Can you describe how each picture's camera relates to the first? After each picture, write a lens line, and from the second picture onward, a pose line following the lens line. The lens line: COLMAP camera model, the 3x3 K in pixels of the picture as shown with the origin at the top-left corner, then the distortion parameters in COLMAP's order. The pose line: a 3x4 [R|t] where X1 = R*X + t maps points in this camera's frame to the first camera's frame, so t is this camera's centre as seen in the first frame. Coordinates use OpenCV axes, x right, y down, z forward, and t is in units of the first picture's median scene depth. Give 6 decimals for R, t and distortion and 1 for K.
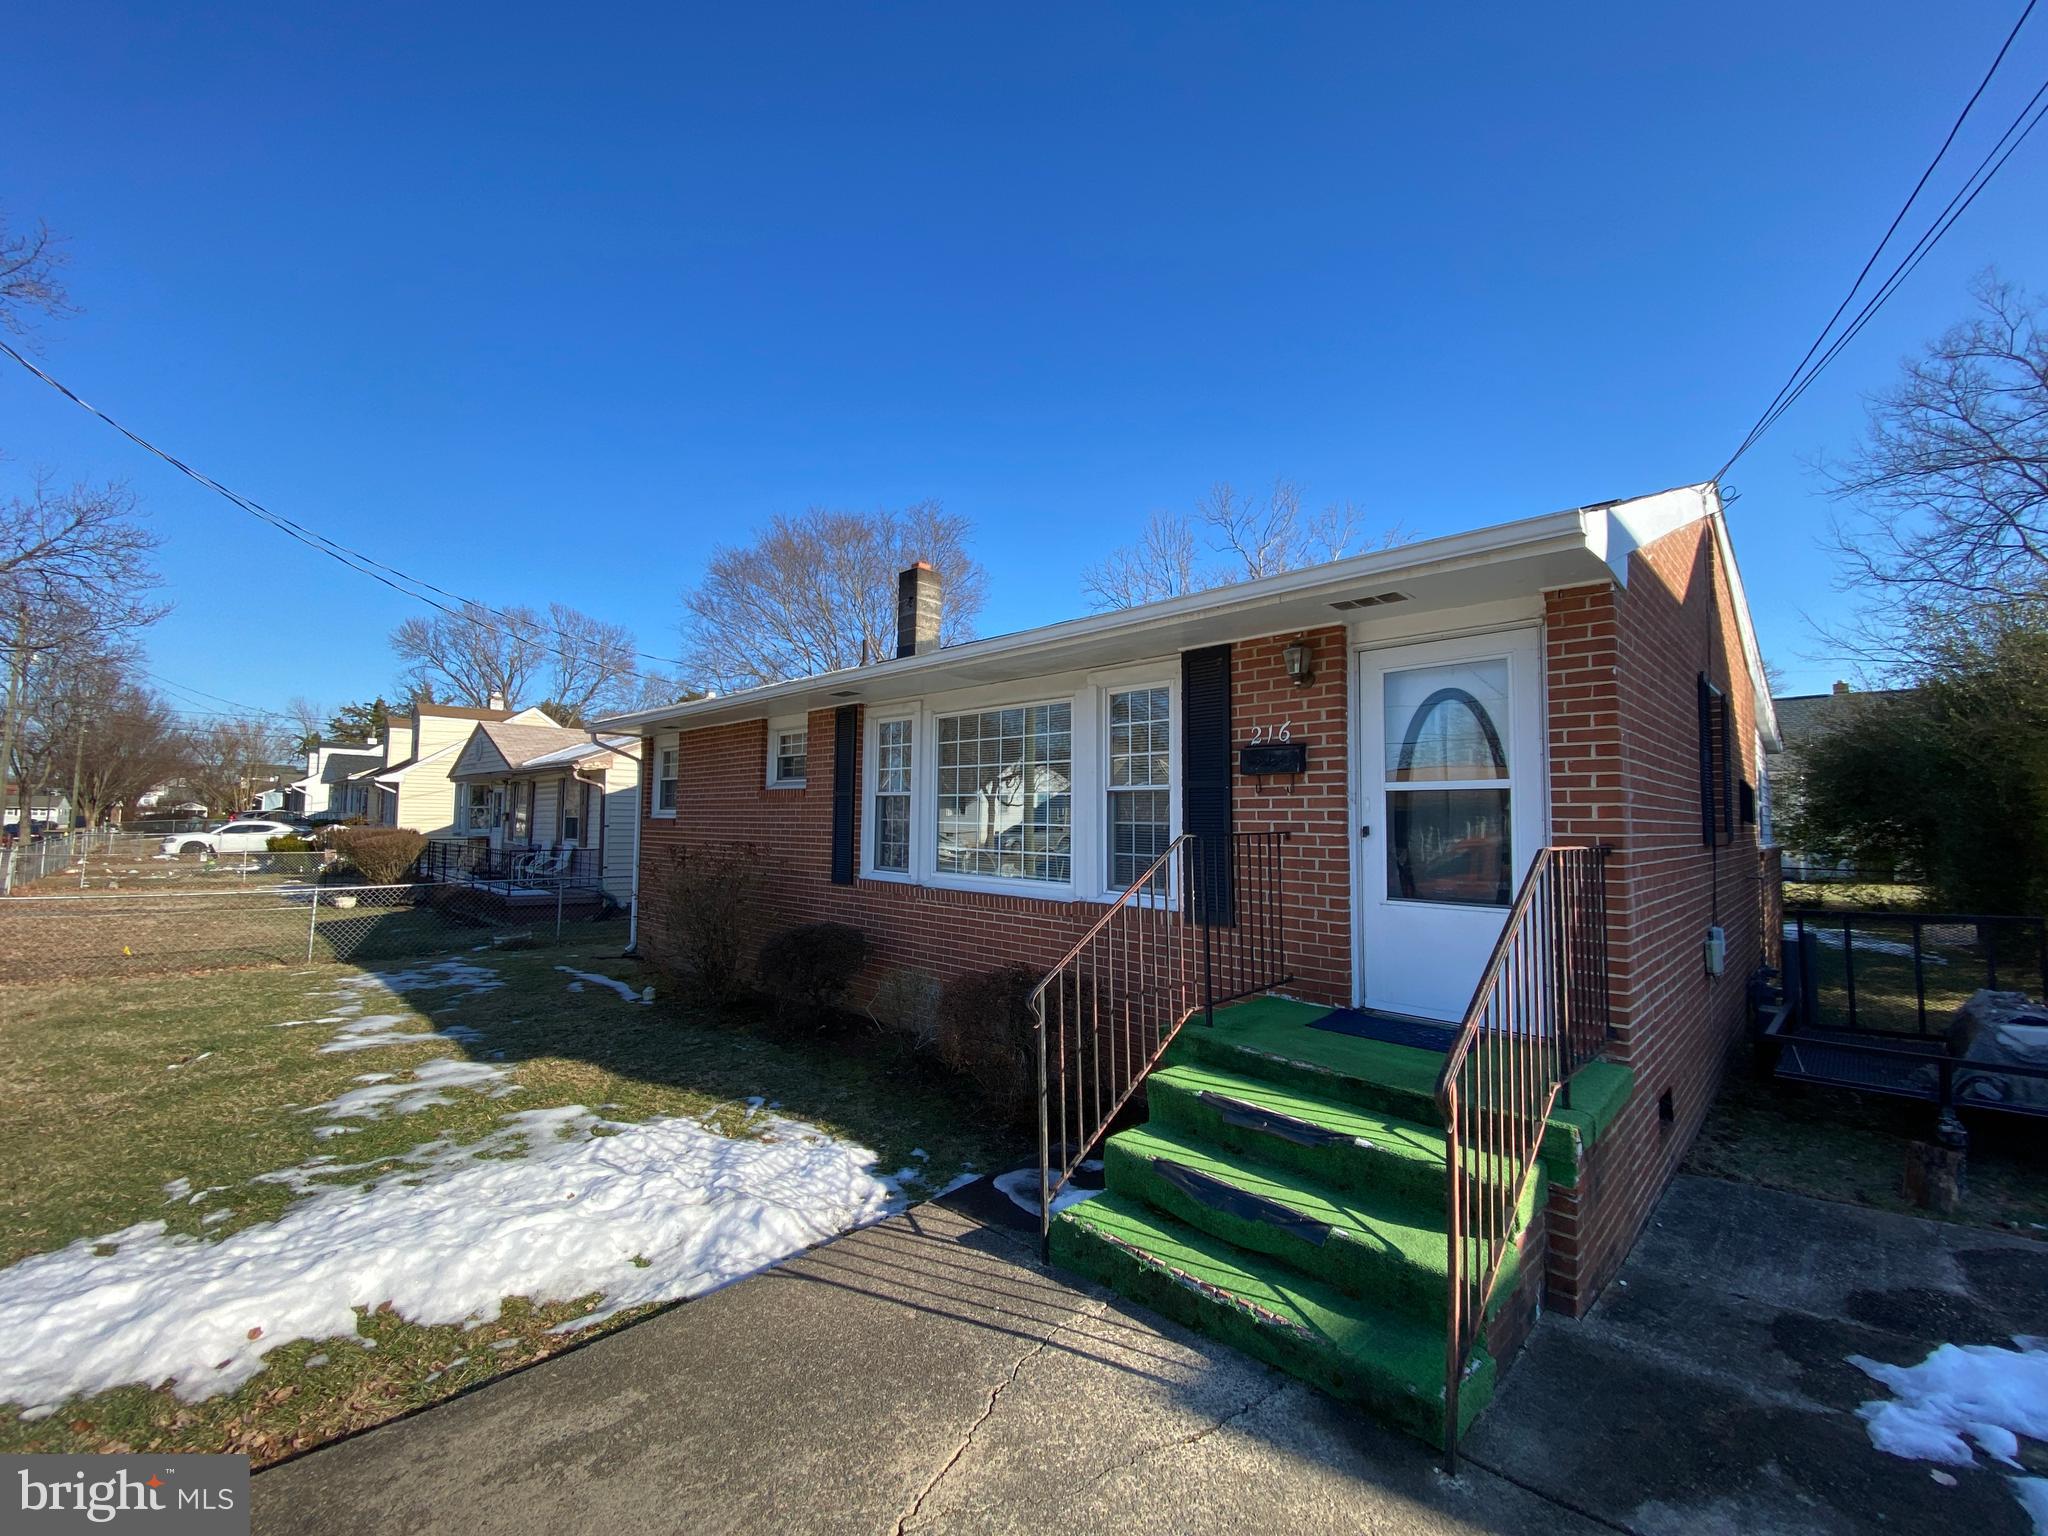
lens RADIAL K [[834.0, 0, 1024.8], [0, 834.0, 767.3], [0, 0, 1]] dist [-0.003345, -0.002579]
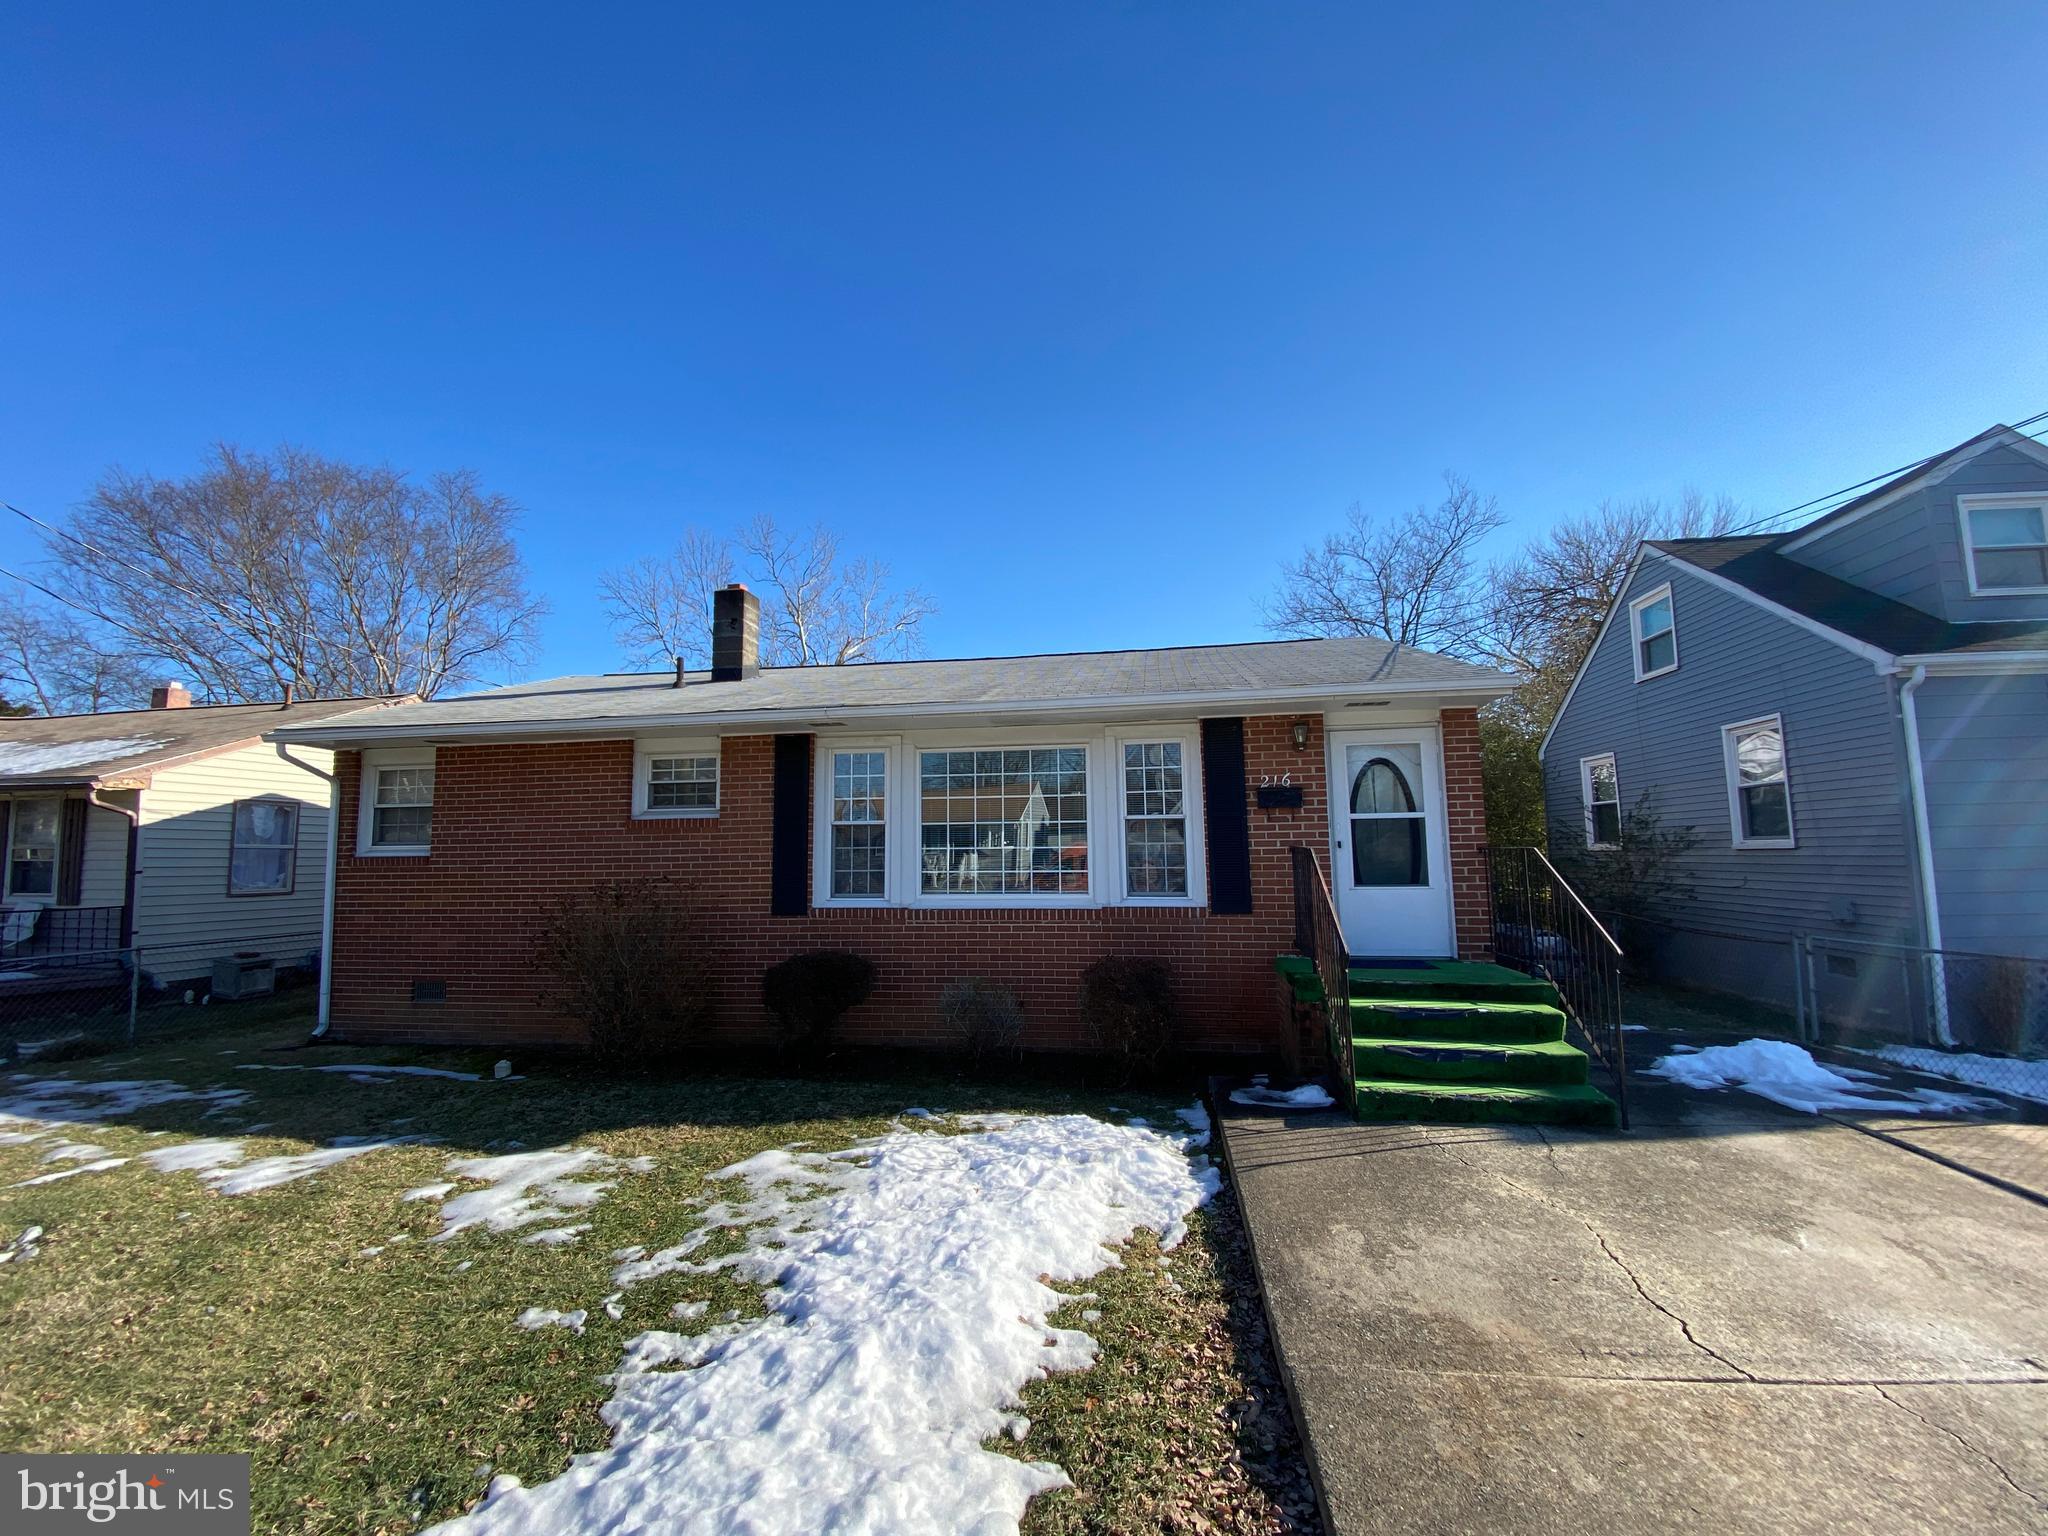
lens RADIAL K [[834.0, 0, 1011.8], [0, 834.0, 778.2], [0, 0, 1]] dist [-0.003345, -0.002579]
pose [[0.814174, 0.027184, 0.579984, -0.914514], [-0.014690, 0.999548, -0.026227, 0.001155], [-0.580435, 0.012834, 0.814206, 0.059997]]
